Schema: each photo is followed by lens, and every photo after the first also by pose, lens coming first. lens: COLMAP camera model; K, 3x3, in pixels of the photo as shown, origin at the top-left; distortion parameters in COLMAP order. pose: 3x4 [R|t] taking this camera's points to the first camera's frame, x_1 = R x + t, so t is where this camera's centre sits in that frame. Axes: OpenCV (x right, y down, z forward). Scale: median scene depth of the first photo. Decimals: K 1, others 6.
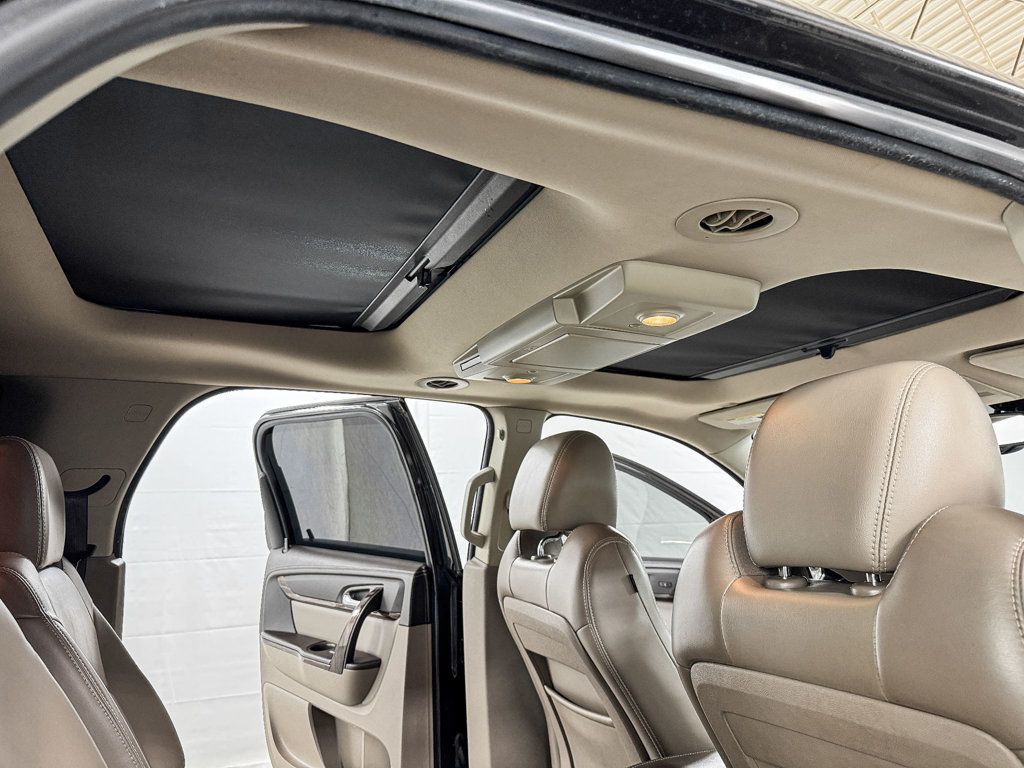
lens RADIAL K [[723.5, 0, 511.5], [0, 723.5, 379.9], [0, 0, 1]] dist [0.017790, -0.008256]
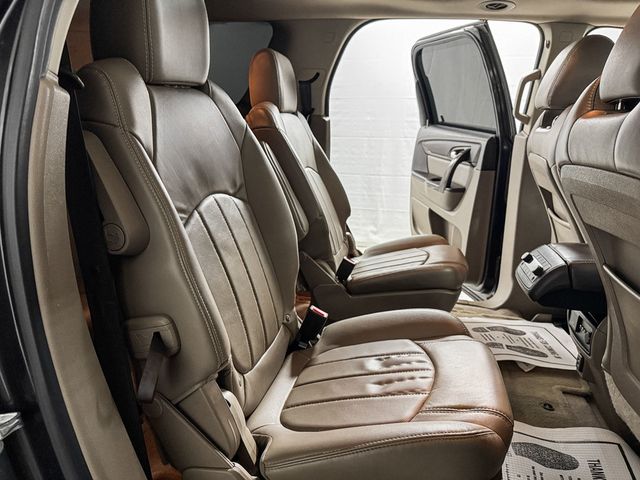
lens RADIAL K [[450.5, 0, 318.7], [0, 450.5, 243.6], [0, 0, 1]] dist [0.000637, -0.000525]
pose [[0.829122, 0.192420, -0.524911, 0.127400], [0.058257, 0.904056, 0.423425, 0.022688], [0.556025, -0.381650, 0.738363, -0.060292]]
